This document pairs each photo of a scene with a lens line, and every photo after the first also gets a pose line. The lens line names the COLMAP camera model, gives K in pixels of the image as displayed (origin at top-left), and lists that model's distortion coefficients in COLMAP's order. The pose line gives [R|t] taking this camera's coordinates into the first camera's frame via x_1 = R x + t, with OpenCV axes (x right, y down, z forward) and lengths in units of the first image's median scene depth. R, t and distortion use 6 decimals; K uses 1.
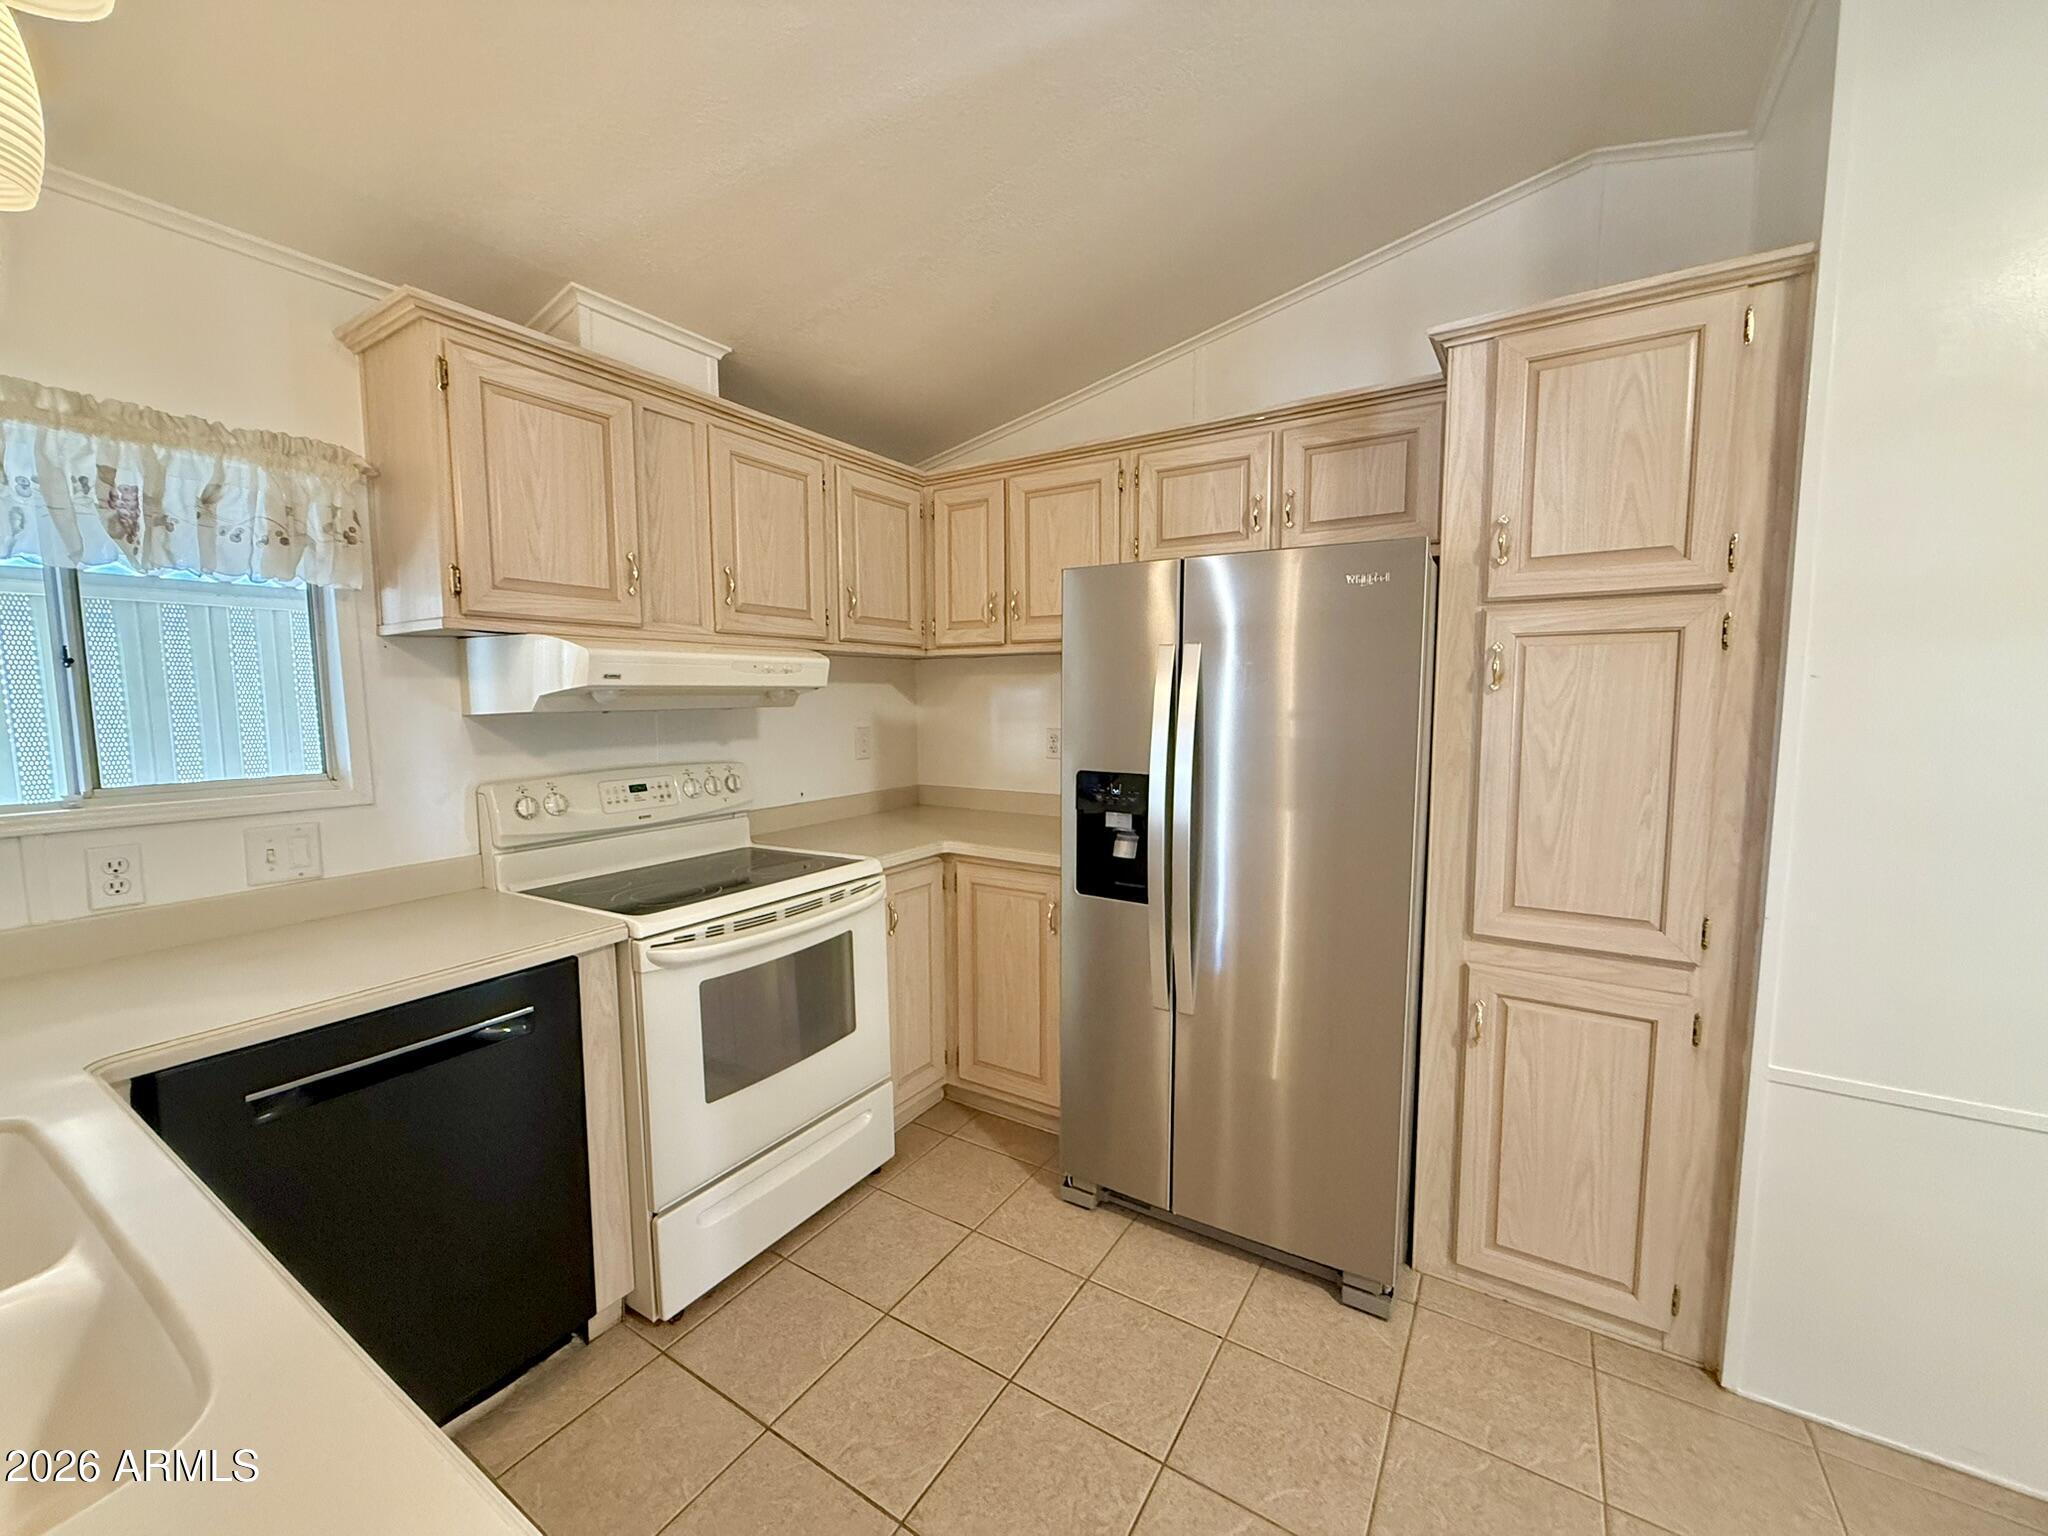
lens RADIAL K [[809.3, 0, 1023.6], [0, 809.3, 767.4], [0, 0, 1]] dist [-0.003411, 0.001031]
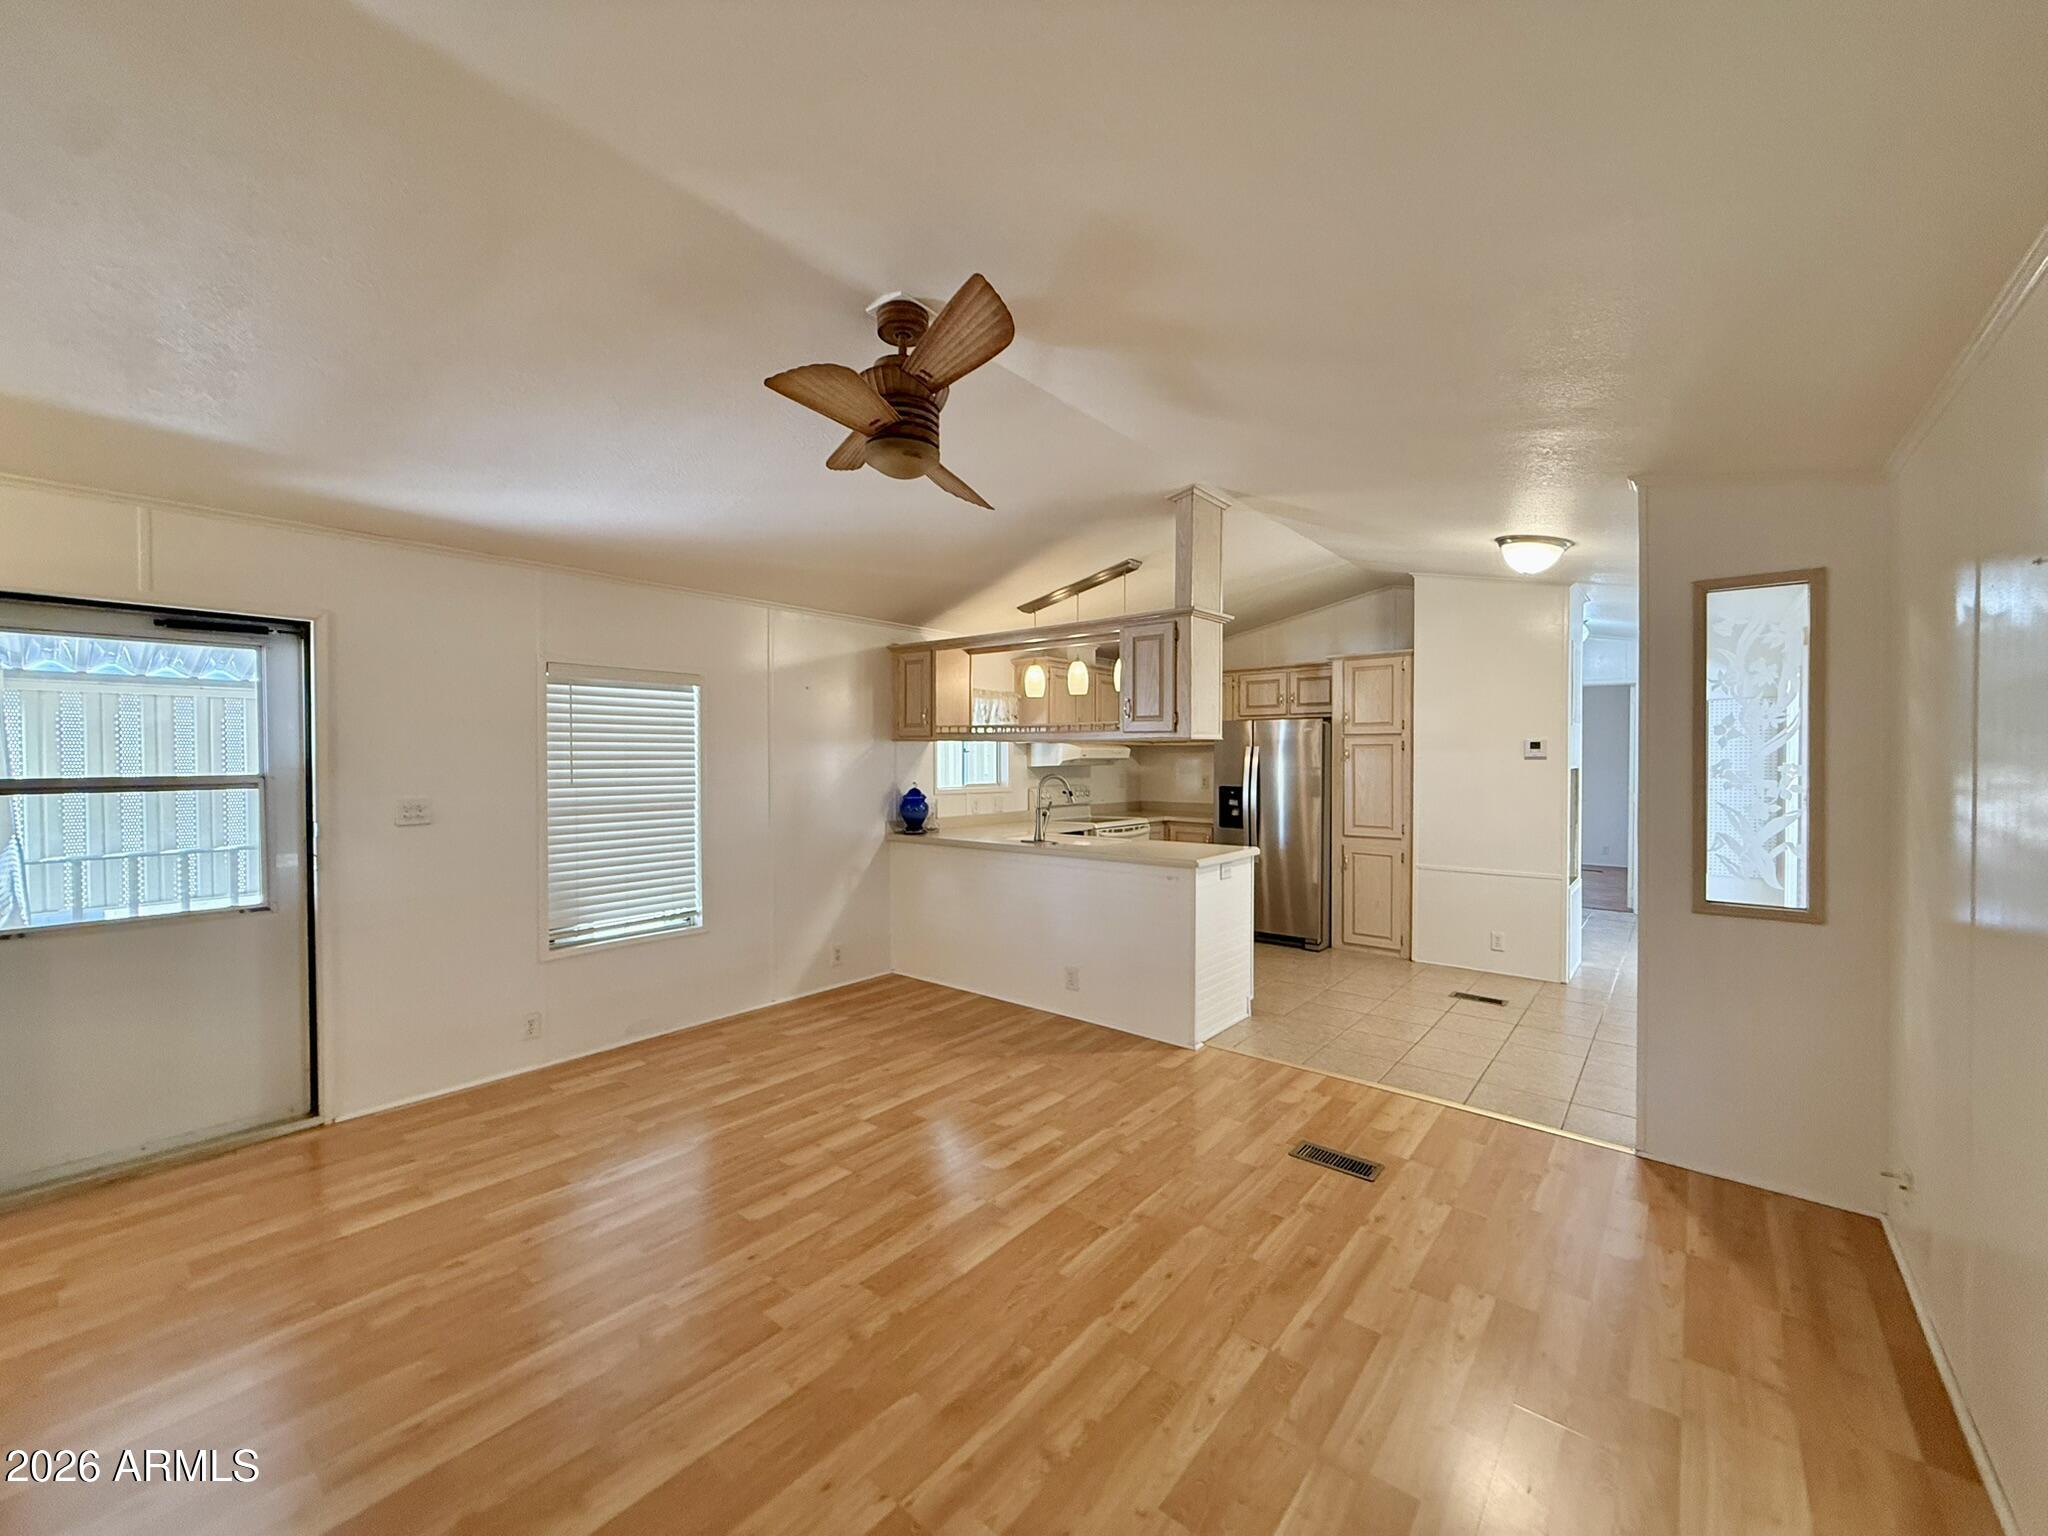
lens RADIAL K [[809.3, 0, 1023.0], [0, 809.3, 765.0], [0, 0, 1]] dist [-0.003411, 0.001031]
pose [[0.991796, 0.007467, -0.127610, -0.299033], [-0.018111, 0.996430, -0.082454, 0.202569], [0.126538, 0.084089, 0.988391, -2.273457]]
